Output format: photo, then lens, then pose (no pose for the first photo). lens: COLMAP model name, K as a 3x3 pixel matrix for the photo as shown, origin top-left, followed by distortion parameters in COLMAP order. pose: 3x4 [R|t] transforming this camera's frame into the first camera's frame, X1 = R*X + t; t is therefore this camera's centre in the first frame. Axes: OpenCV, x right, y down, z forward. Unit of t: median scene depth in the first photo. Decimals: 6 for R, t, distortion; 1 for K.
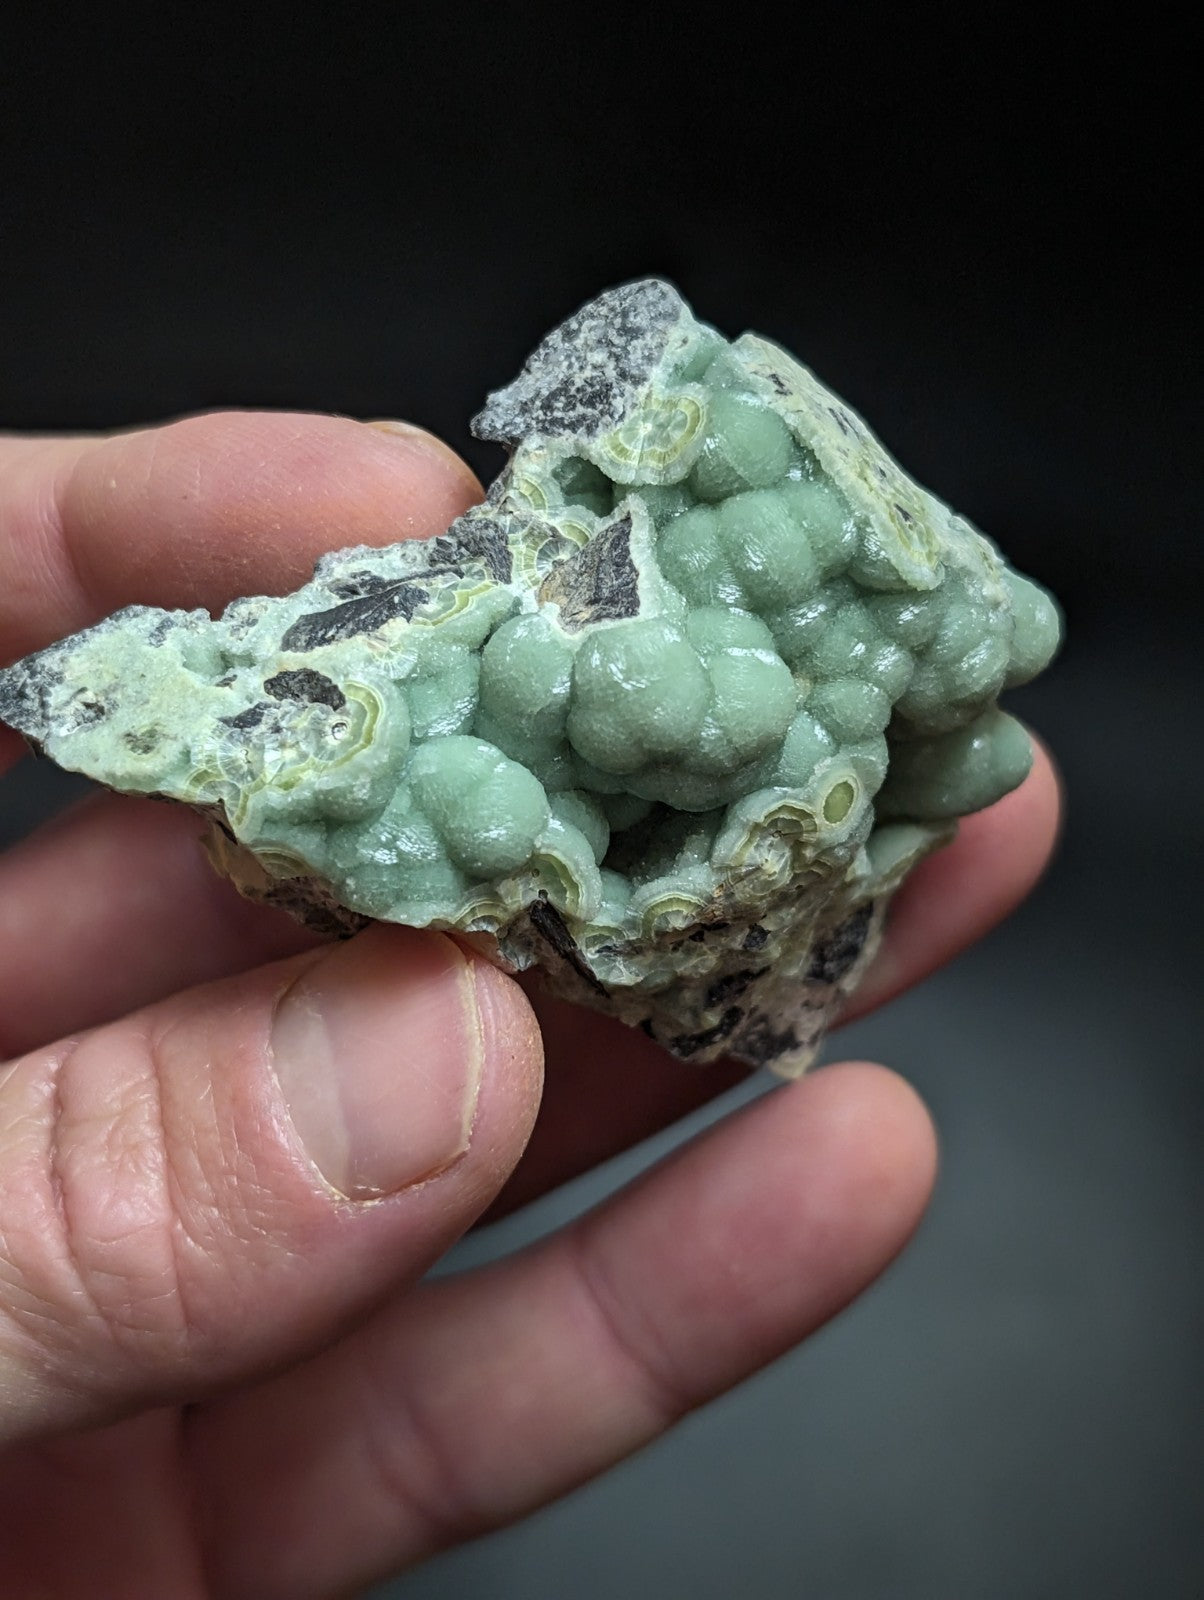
lens RADIAL K [[2646.3, 0, 598.0], [0, 2646.3, 774.1], [0, 0, 1]] dist [0.185831, -0.077165]
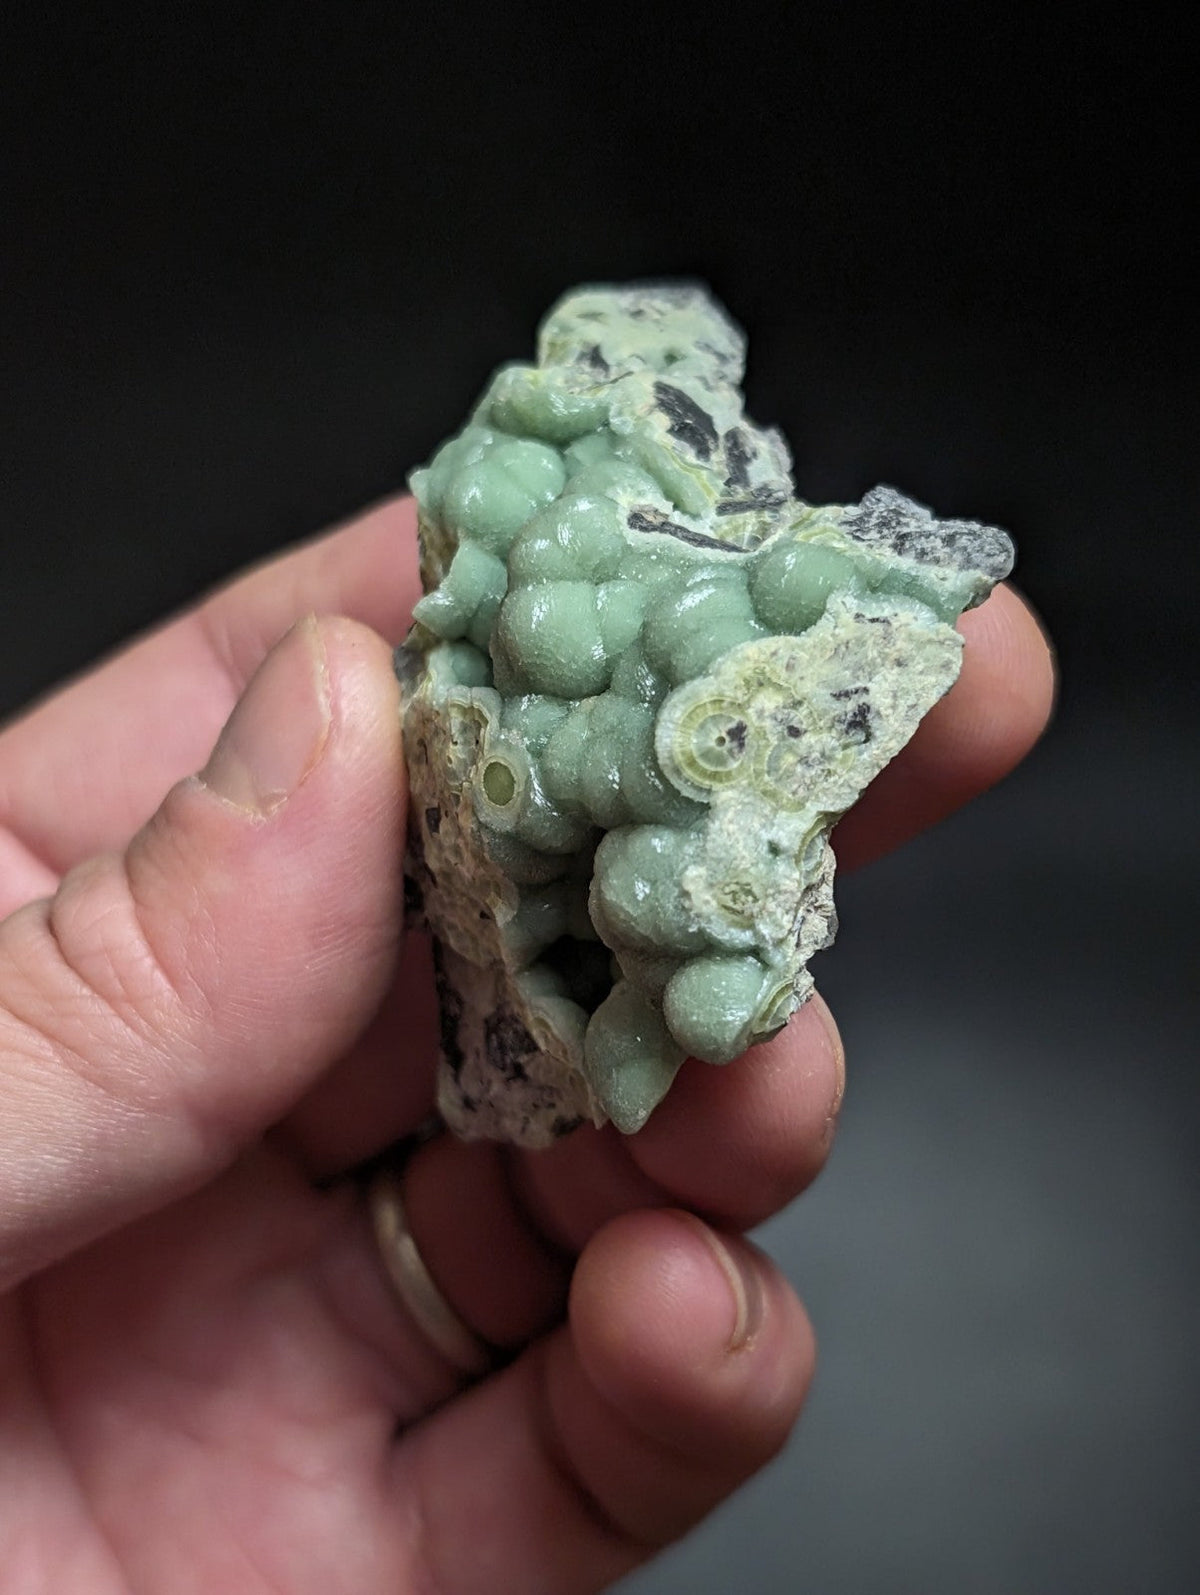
lens RADIAL K [[2642.9, 0, 600.0], [0, 2642.9, 797.5], [0, 0, 1]] dist [0.212154, -0.010851]
pose [[-0.112075, 0.699728, -0.705563, 0.803920], [-0.883328, 0.255075, 0.393278, -0.420013], [0.455159, 0.667321, 0.589502, 0.419109]]
